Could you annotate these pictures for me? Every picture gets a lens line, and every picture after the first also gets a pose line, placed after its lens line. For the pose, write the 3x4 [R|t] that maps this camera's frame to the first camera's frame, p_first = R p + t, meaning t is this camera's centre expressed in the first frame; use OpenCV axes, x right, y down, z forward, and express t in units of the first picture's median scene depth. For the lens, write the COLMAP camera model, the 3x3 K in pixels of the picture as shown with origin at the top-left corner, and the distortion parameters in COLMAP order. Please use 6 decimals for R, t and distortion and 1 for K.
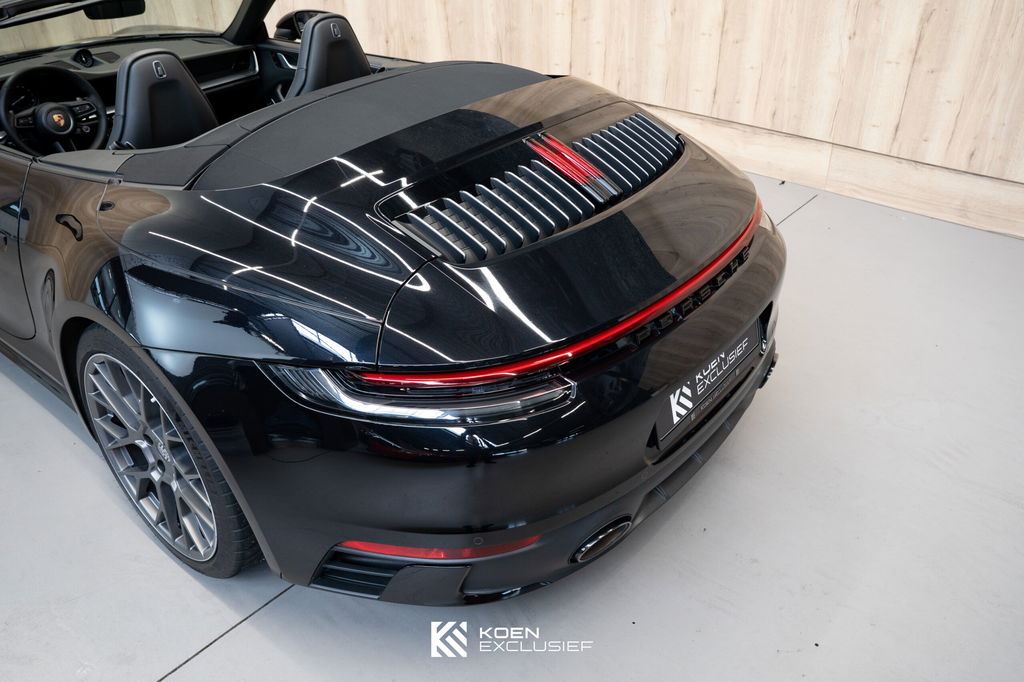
lens RADIAL K [[814.8, 0, 513.4], [0, 814.8, 338.8], [0, 0, 1]] dist [0.011187, 0.005878]
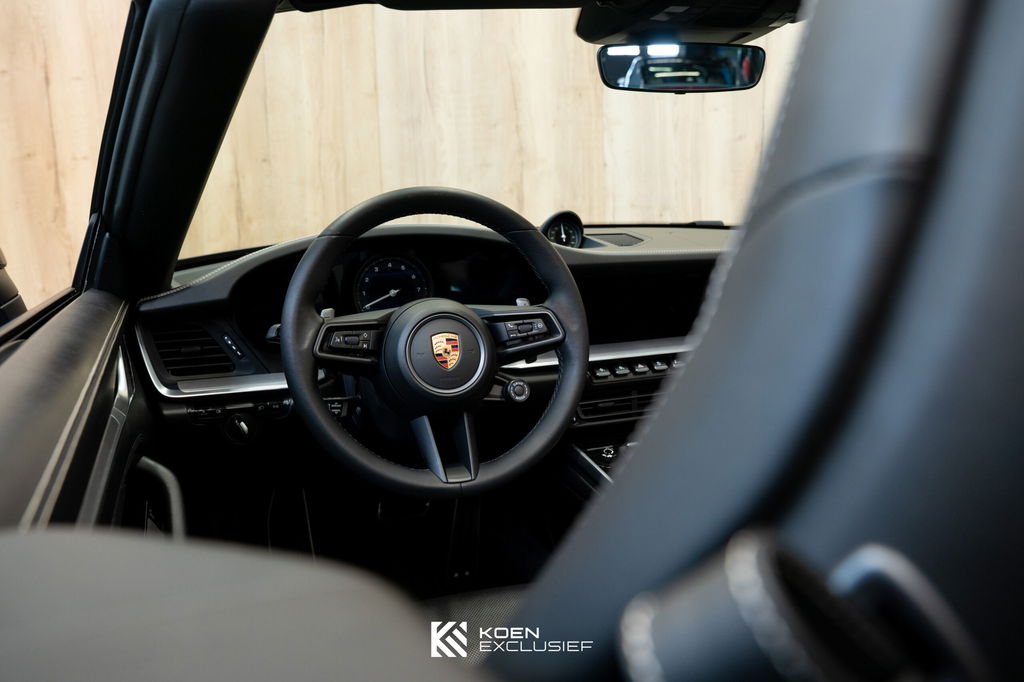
lens RADIAL K [[875.9, 0, 512.7], [0, 875.9, 343.5], [0, 0, 1]] dist [-0.055629, -0.003305]
pose [[0.867176, 0.087347, -0.490282, -0.363579], [-0.257124, 0.921655, -0.290585, -0.176180], [0.426489, 0.378052, 0.821696, 0.721917]]
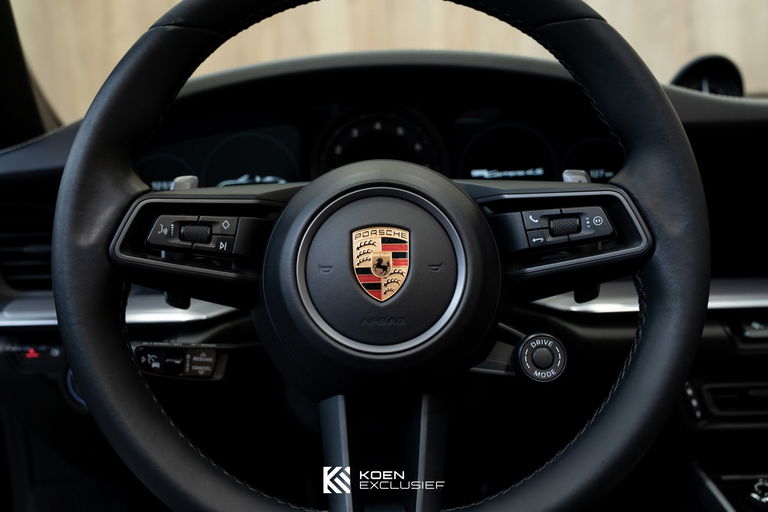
lens RADIAL K [[884.4, 0, 383.8], [0, 884.4, 249.6], [0, 0, 1]] dist [0.007331, 0.000000]
pose [[0.648257, 0.097808, -0.755114, -0.425255], [-0.385431, 0.897424, -0.214647, -0.230027], [0.656663, 0.430190, 0.619459, 0.880253]]
